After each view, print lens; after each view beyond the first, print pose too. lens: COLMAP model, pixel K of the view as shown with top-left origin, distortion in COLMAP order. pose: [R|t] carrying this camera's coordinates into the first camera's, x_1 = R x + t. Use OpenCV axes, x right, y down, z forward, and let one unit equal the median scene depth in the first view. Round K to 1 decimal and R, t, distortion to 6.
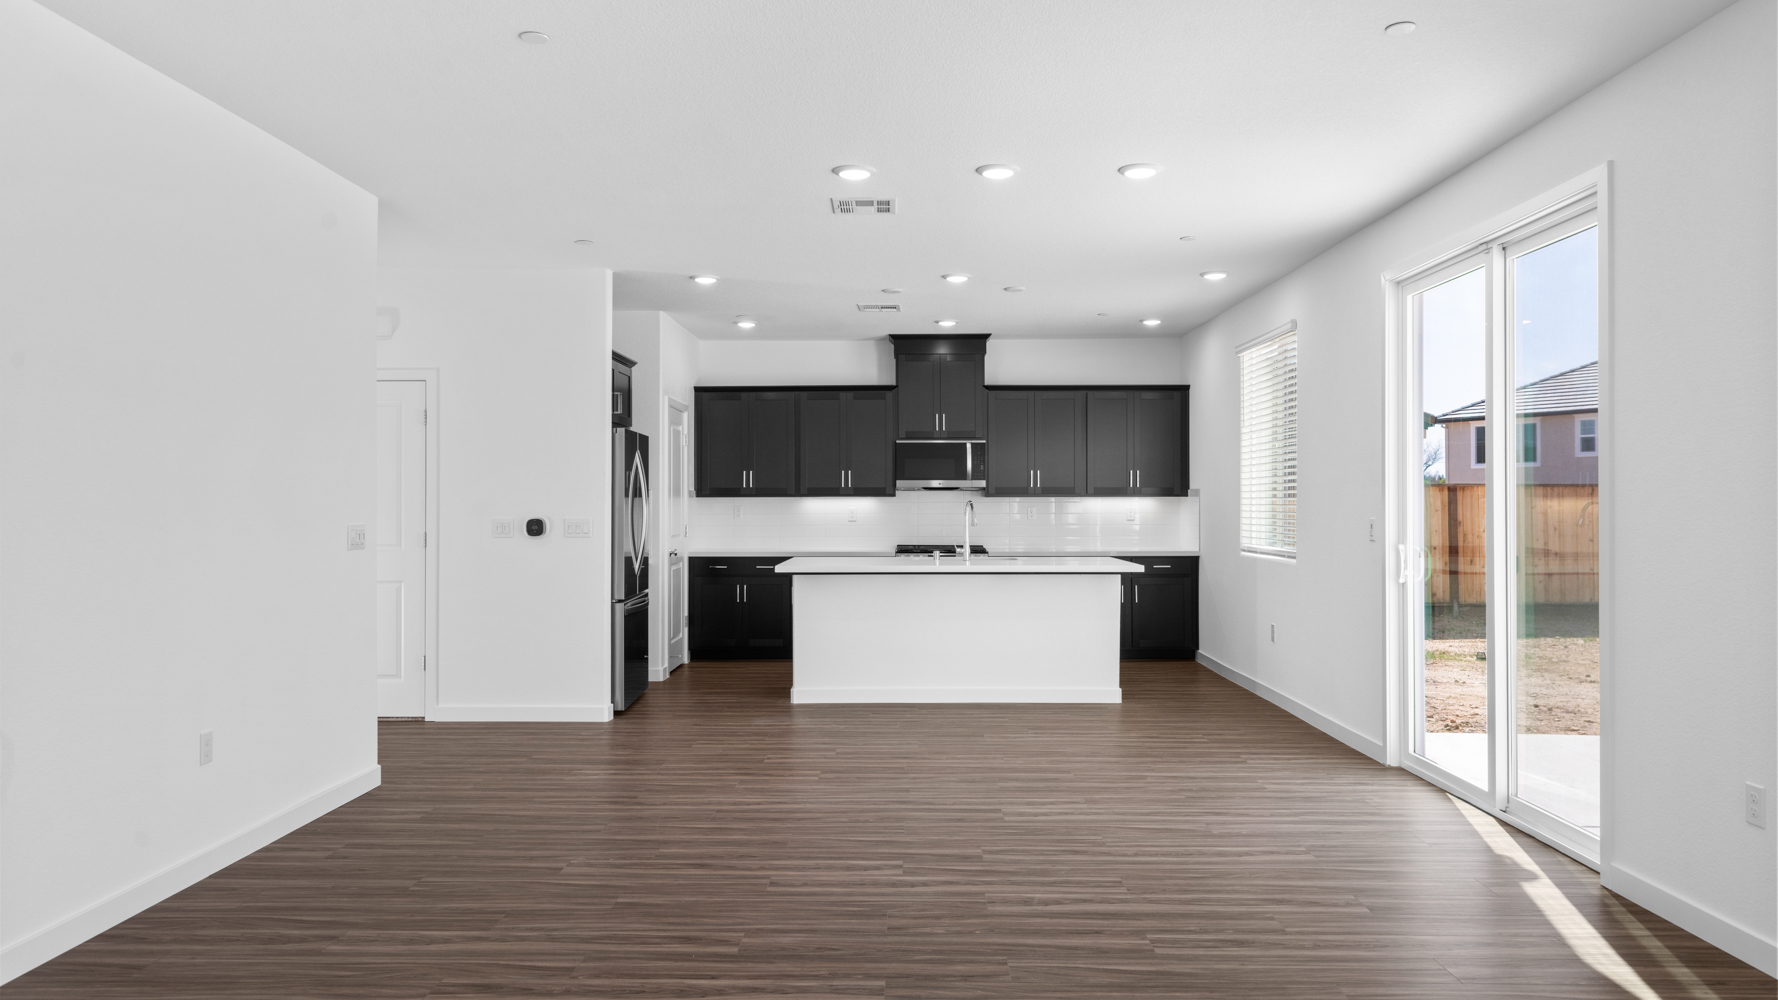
lens RADIAL K [[1175.3, 0, 889.0], [0, 1175.3, 500.0], [0, 0, 1]] dist [-0.001942, -0.000111]
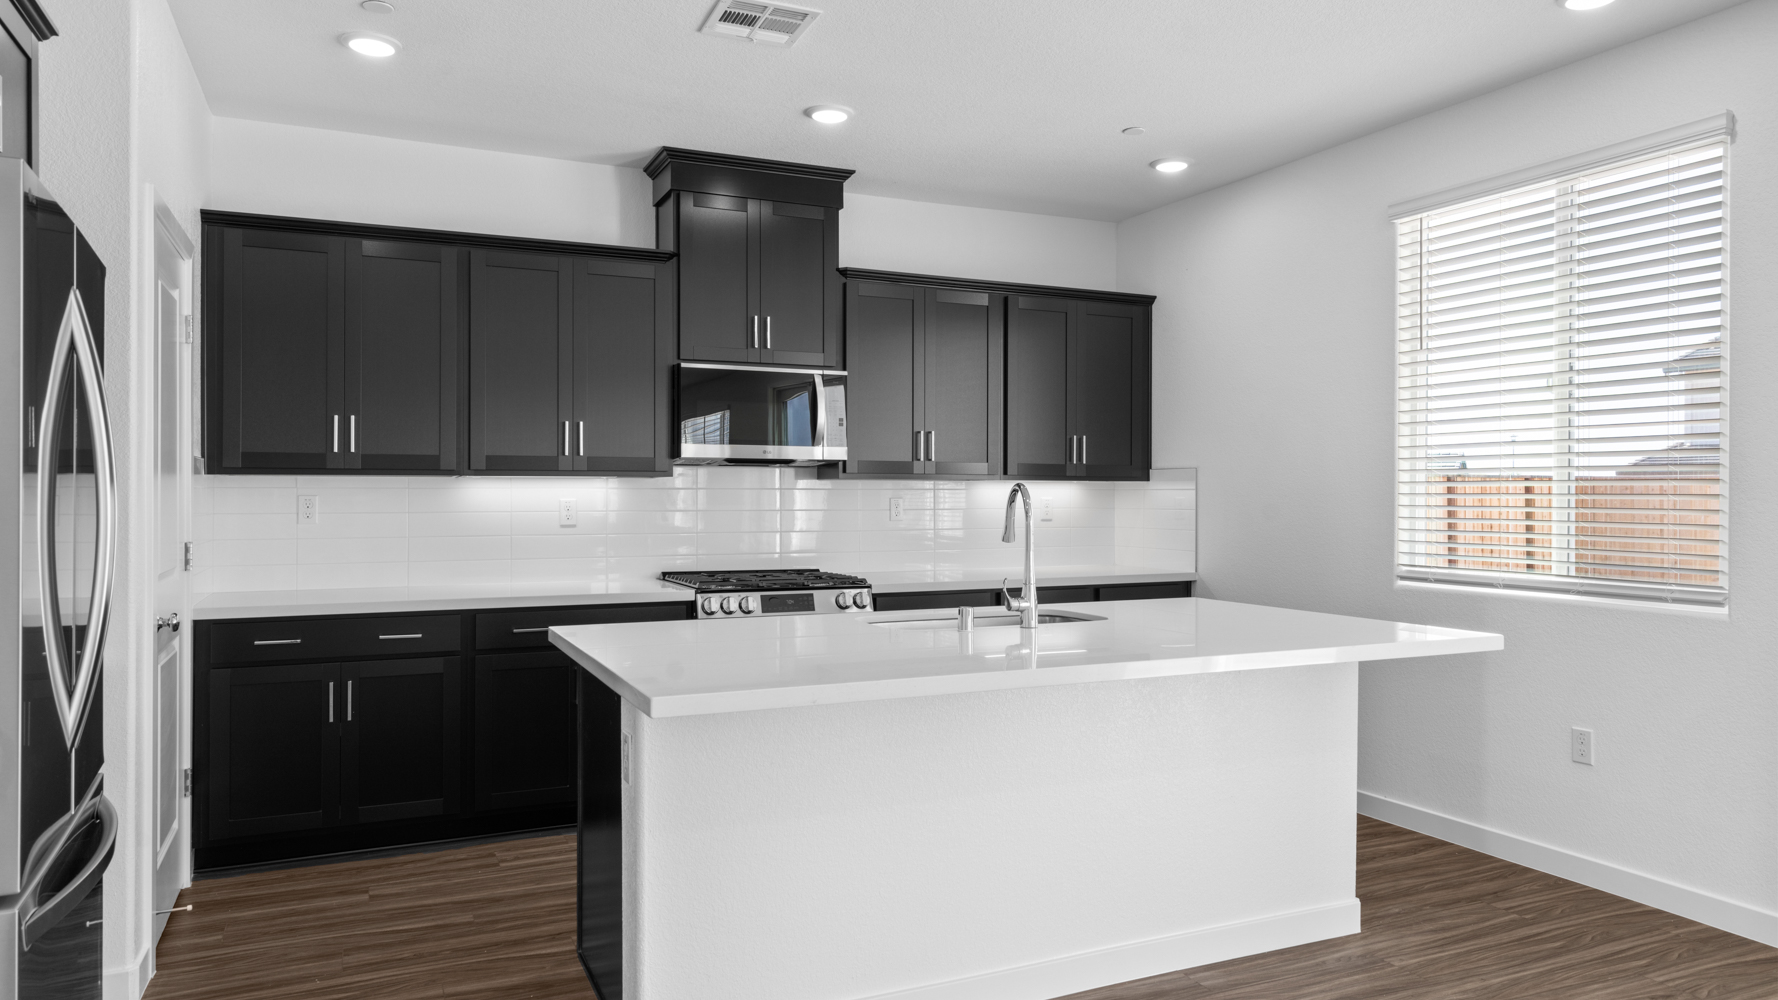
lens RADIAL K [[1145.7, 0, 889.0], [0, 1145.7, 500.0], [0, 0, 1]] dist [0.010967, 0.000944]
pose [[0.900416, -0.001165, 0.435029, -0.124317], [-0.003696, 0.999940, 0.010328, 0.001483], [-0.435014, -0.010908, 0.900357, 0.527322]]
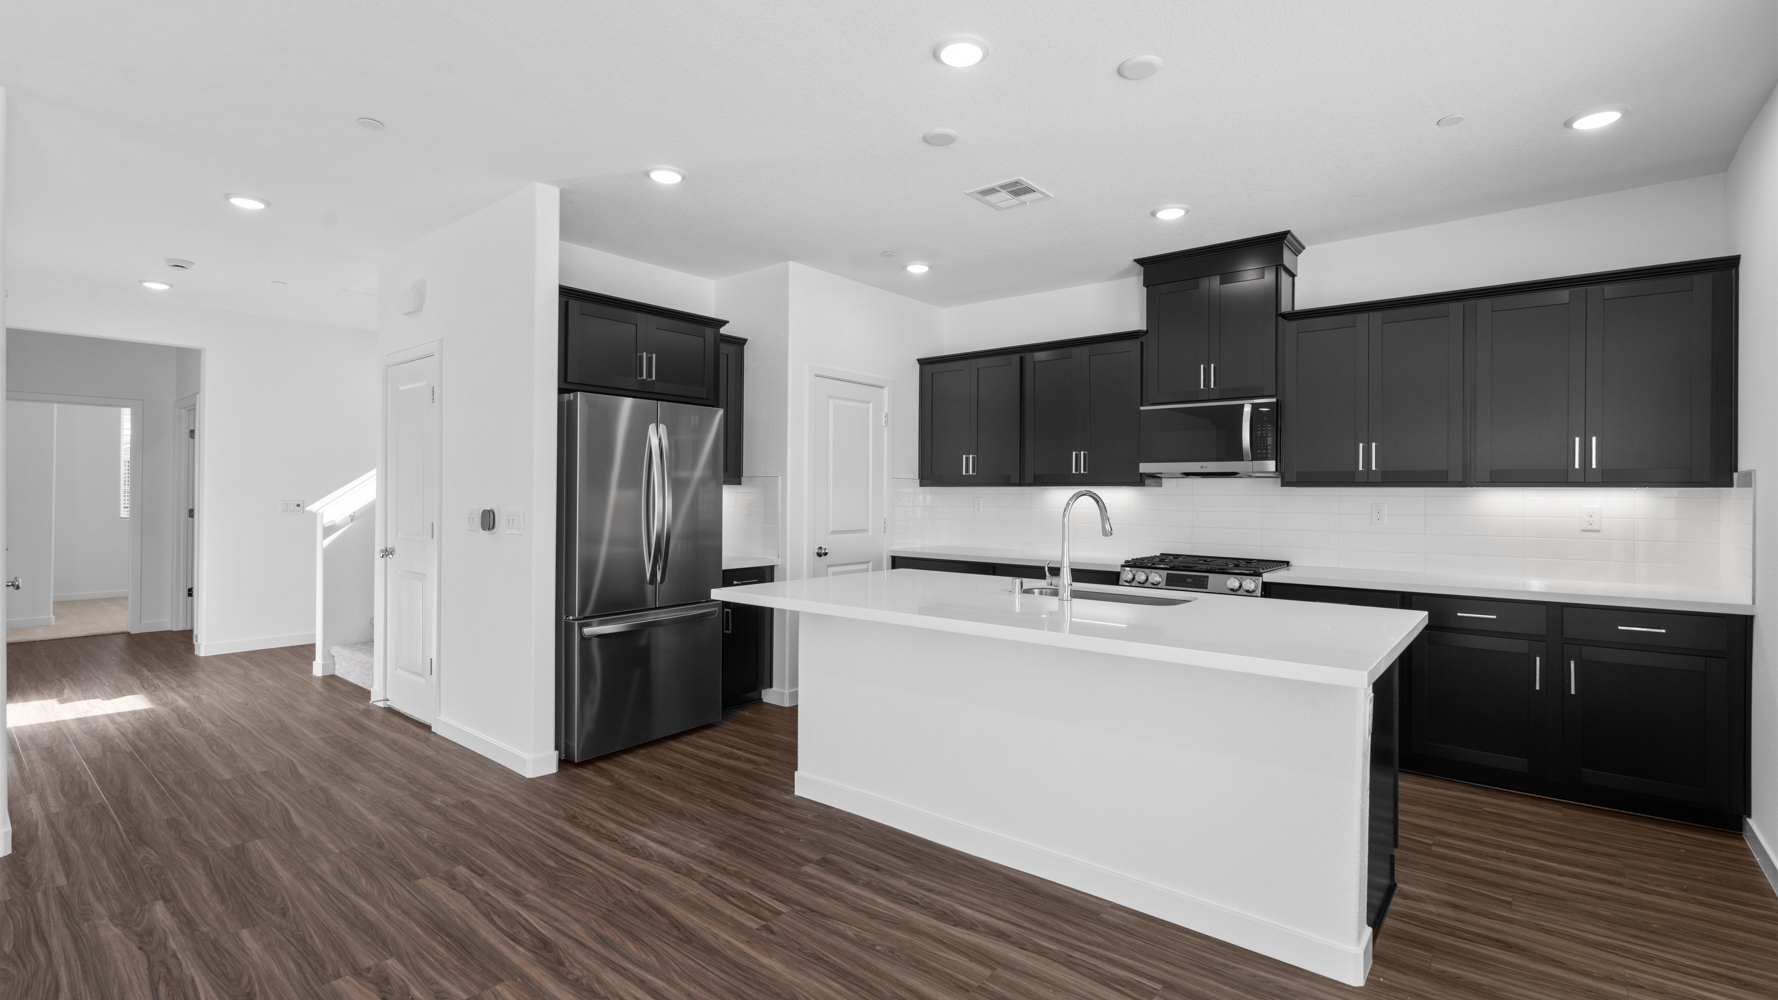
lens RADIAL K [[805.7, 0, 887.9], [0, 805.7, 494.6], [0, 0, 1]] dist [0.000641, 0.000035]
pose [[0.784293, 0.007788, -0.620342, 0.188172], [-0.006877, 0.999969, 0.003860, 0.001217], [0.620352, 0.001238, 0.784322, 0.525565]]
